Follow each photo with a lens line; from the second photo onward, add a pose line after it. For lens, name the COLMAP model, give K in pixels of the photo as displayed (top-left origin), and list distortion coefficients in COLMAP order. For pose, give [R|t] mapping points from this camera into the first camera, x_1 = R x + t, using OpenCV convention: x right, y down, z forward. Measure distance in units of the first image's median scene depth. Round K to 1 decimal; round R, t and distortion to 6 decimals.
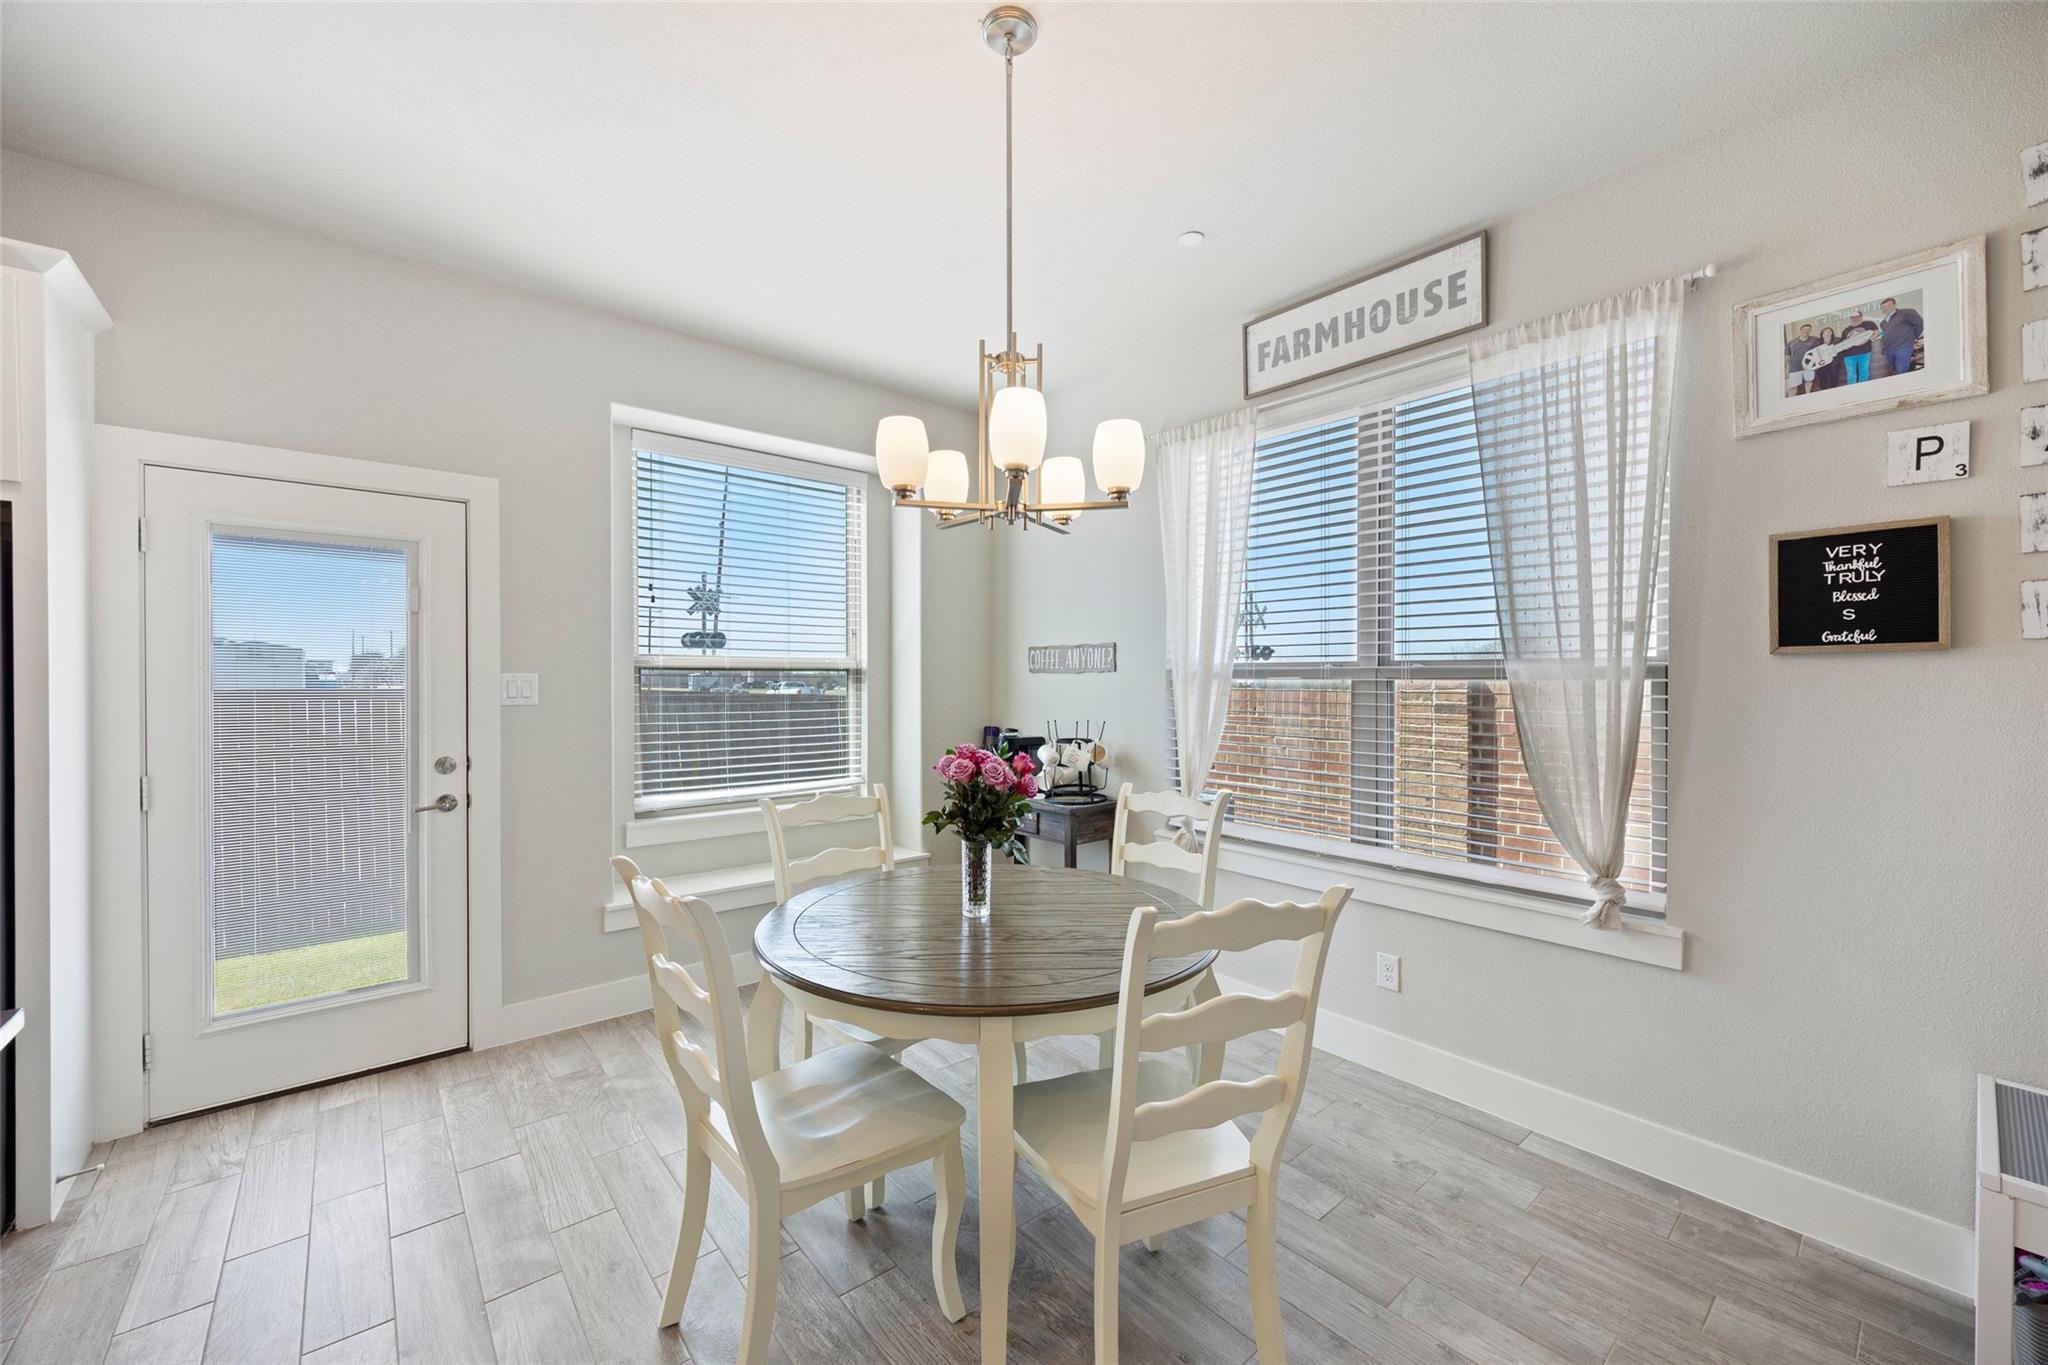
lens RADIAL K [[791.3, 0, 1031.5], [0, 791.3, 685.7], [0, 0, 1]] dist [-0.003898, -0.000089]
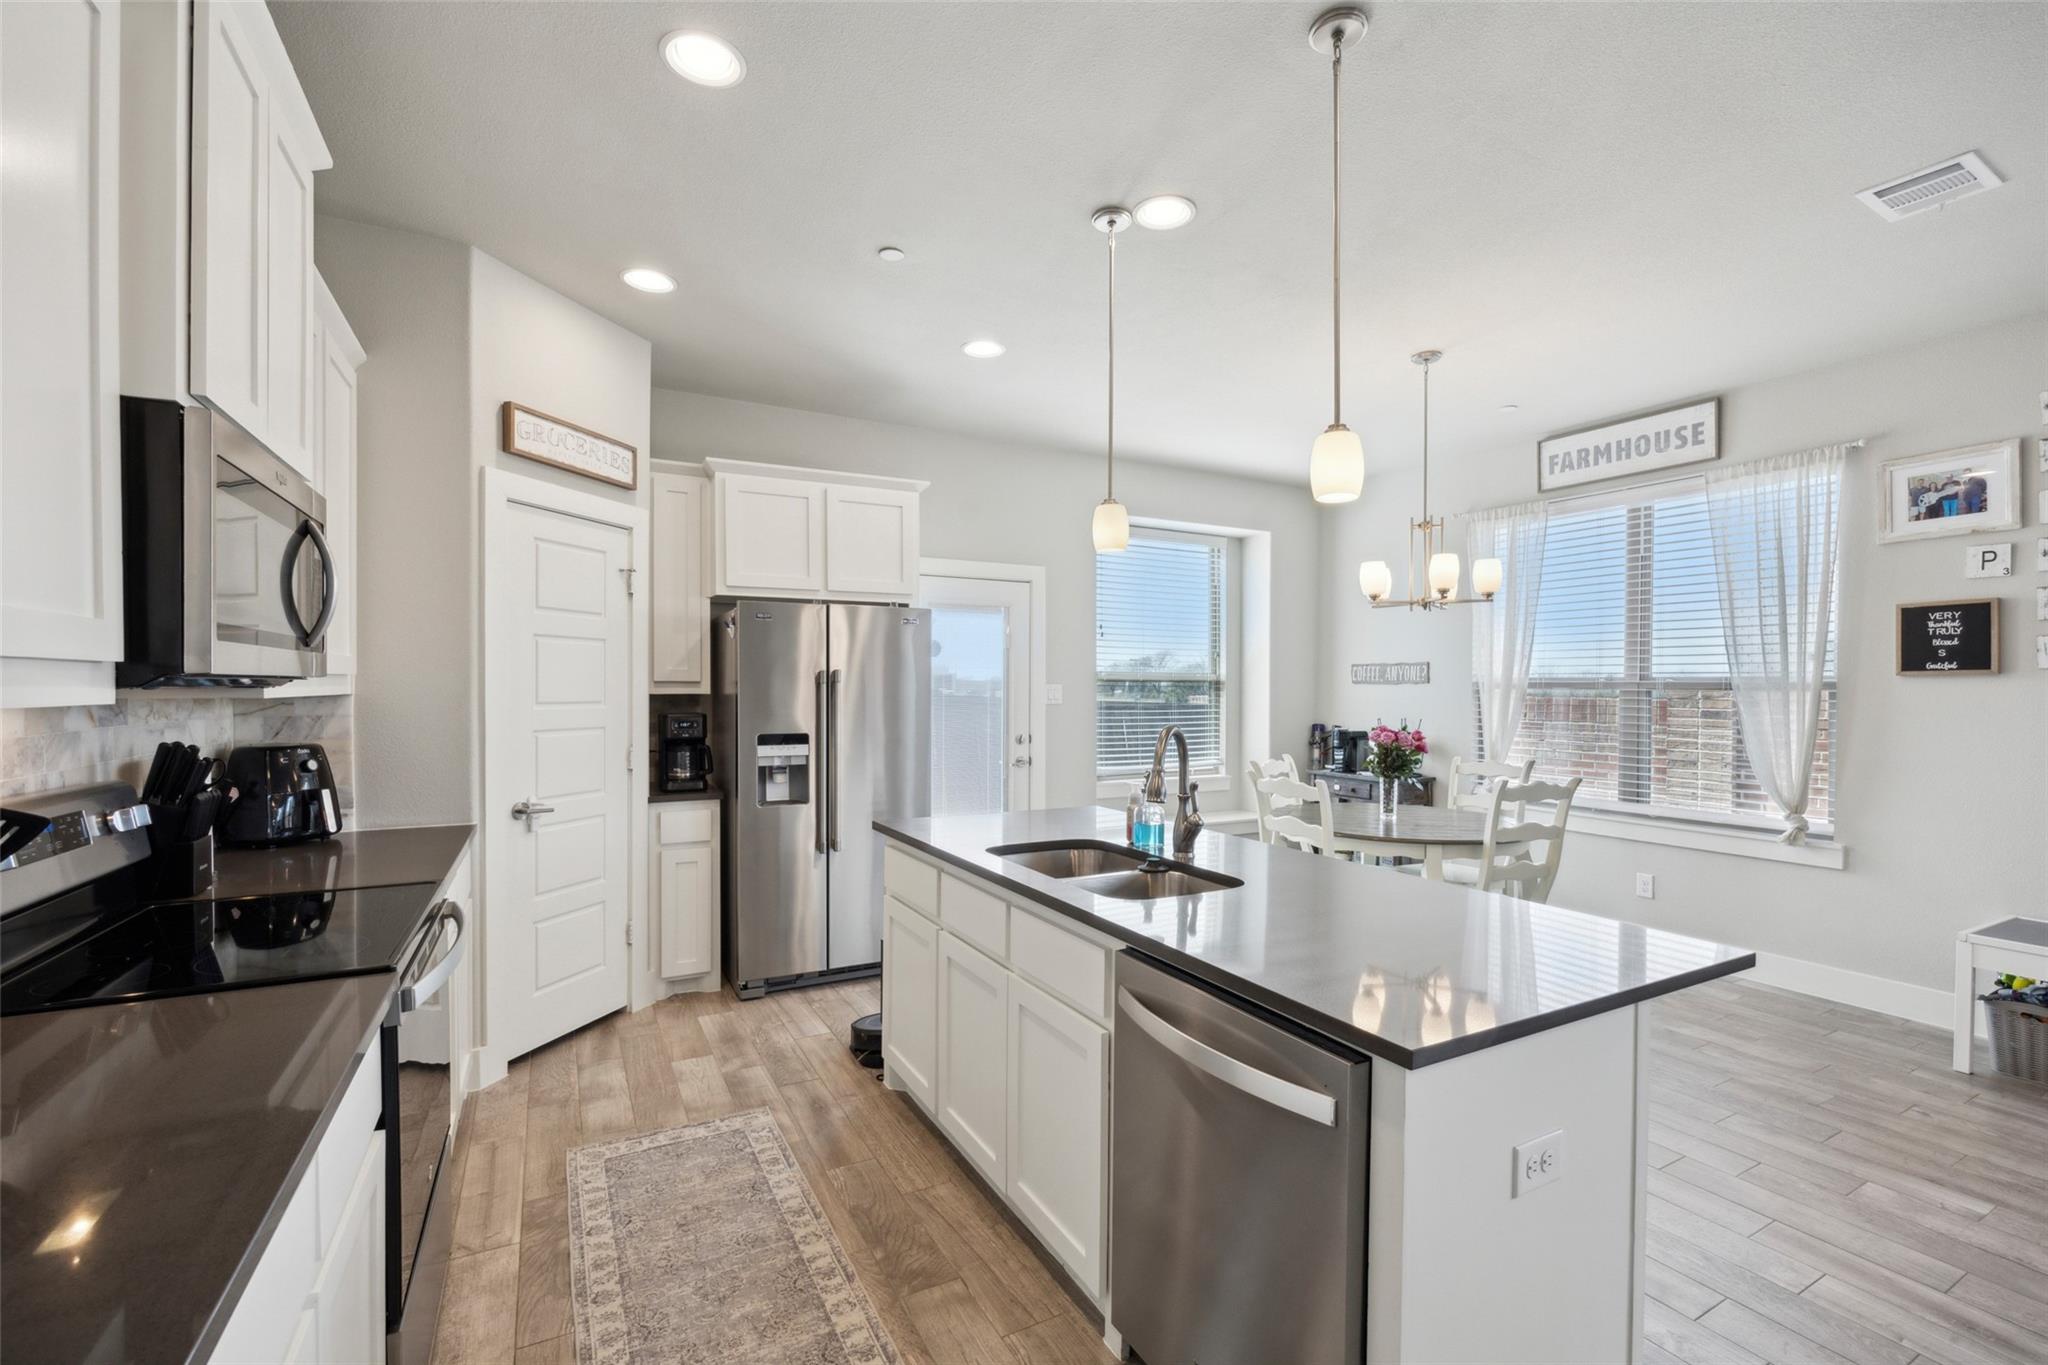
lens RADIAL K [[883.8, 0, 1030.3], [0, 883.8, 699.2], [0, 0, 1]] dist [-0.011506, 0.001453]
pose [[0.978514, 0.004579, -0.206130, -0.391164], [-0.003266, 0.999972, 0.006710, 0.003115], [0.206155, -0.005893, 0.978502, -0.977323]]
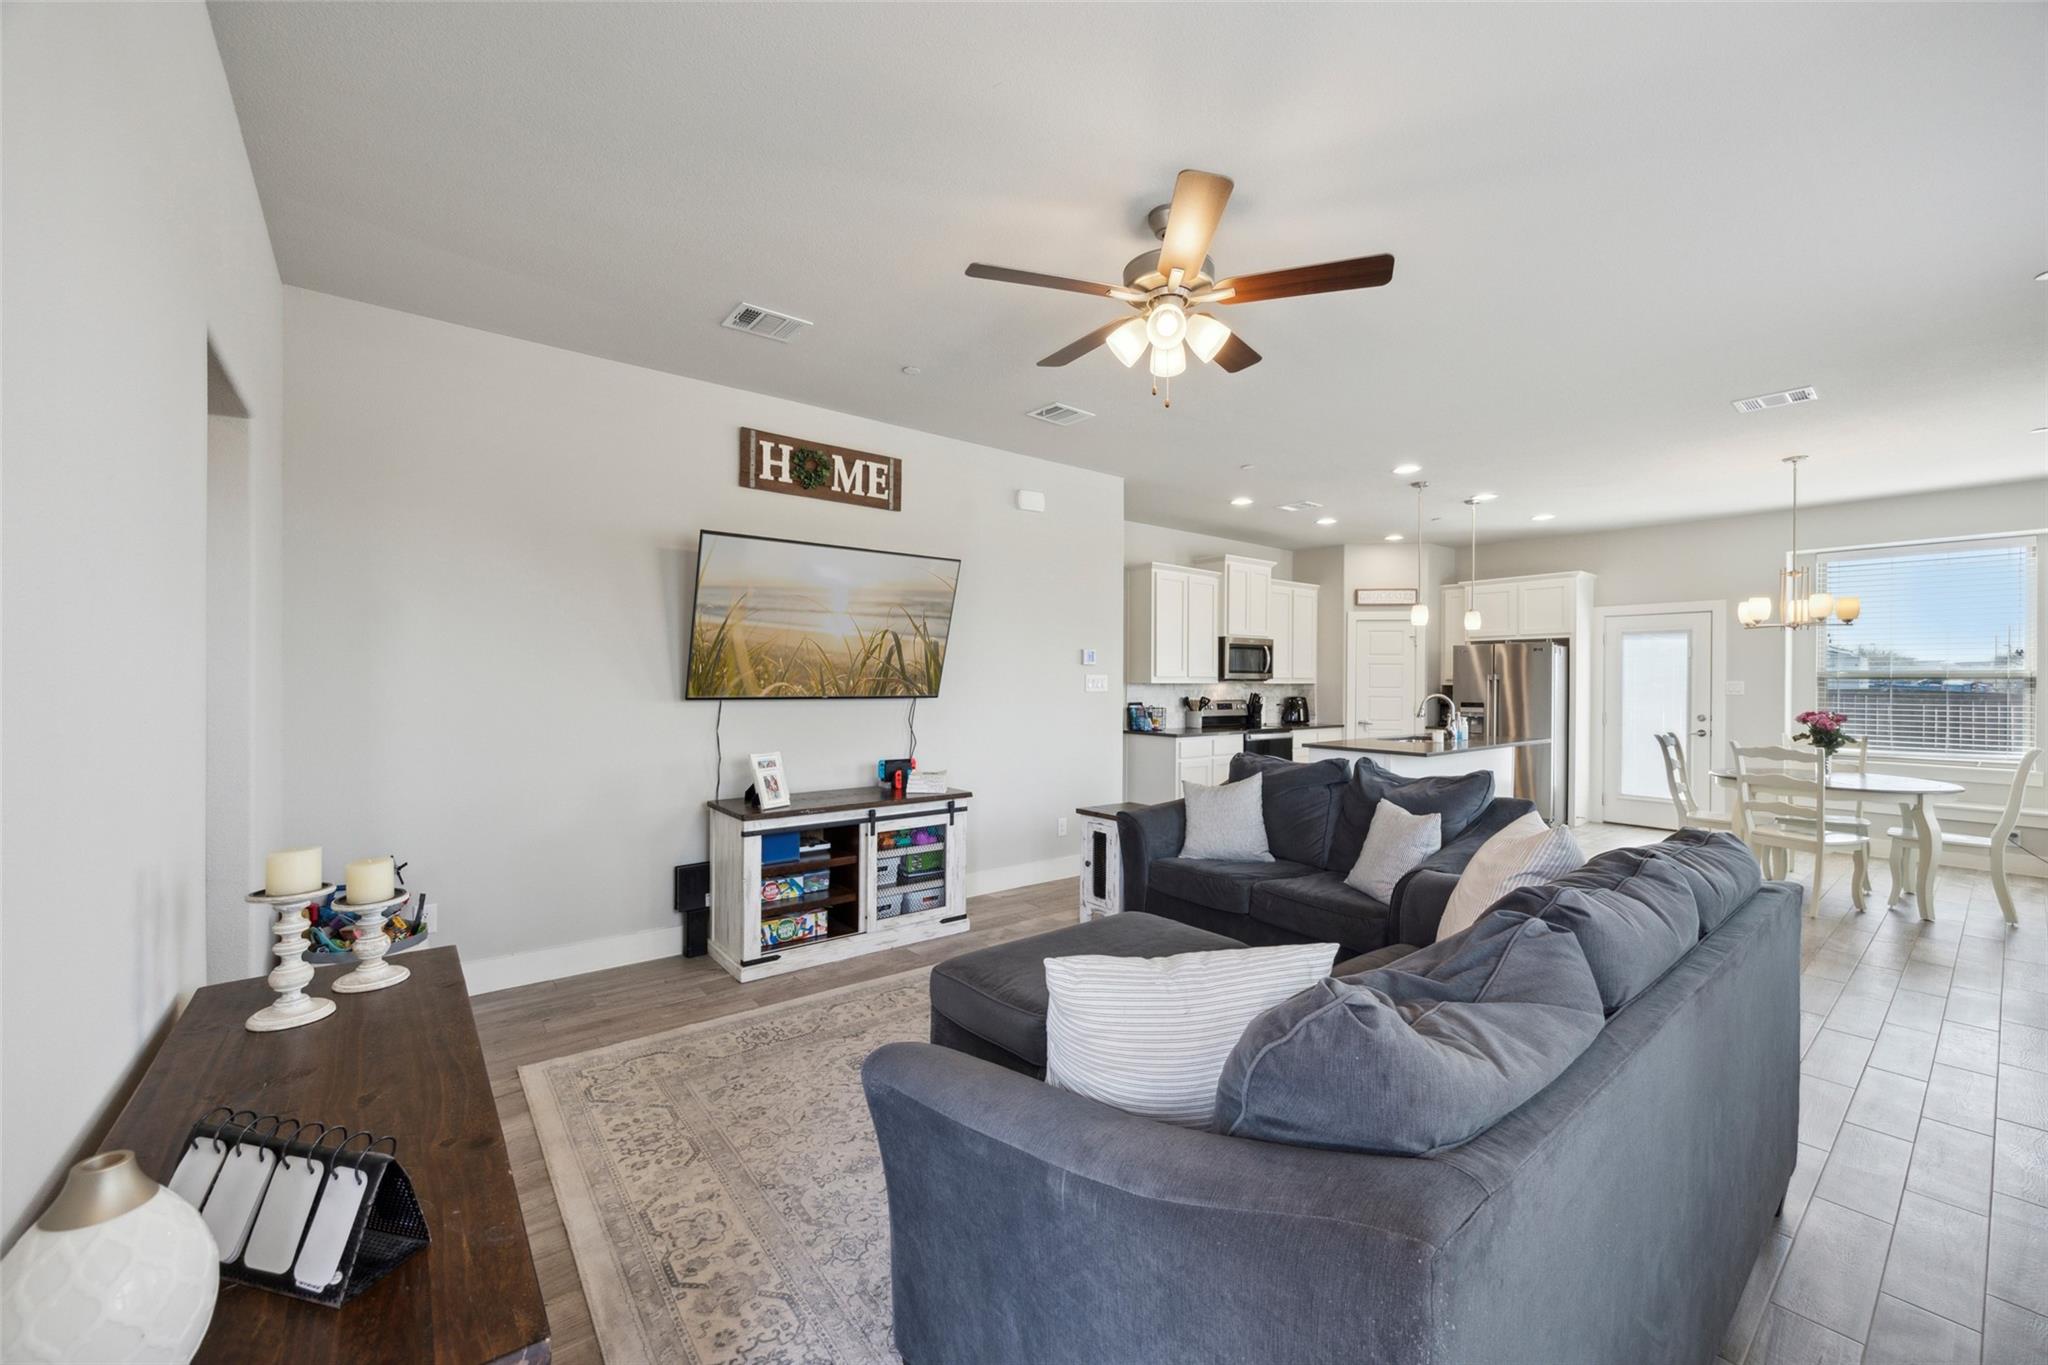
lens RADIAL K [[791.3, 0, 1012.9], [0, 791.3, 691.1], [0, 0, 1]] dist [-0.003898, -0.000089]
pose [[-0.041660, 0.011754, -0.999063, 2.158963], [-0.012132, 0.999851, 0.012270, 0.014107], [0.999058, 0.012632, -0.041511, -1.261742]]
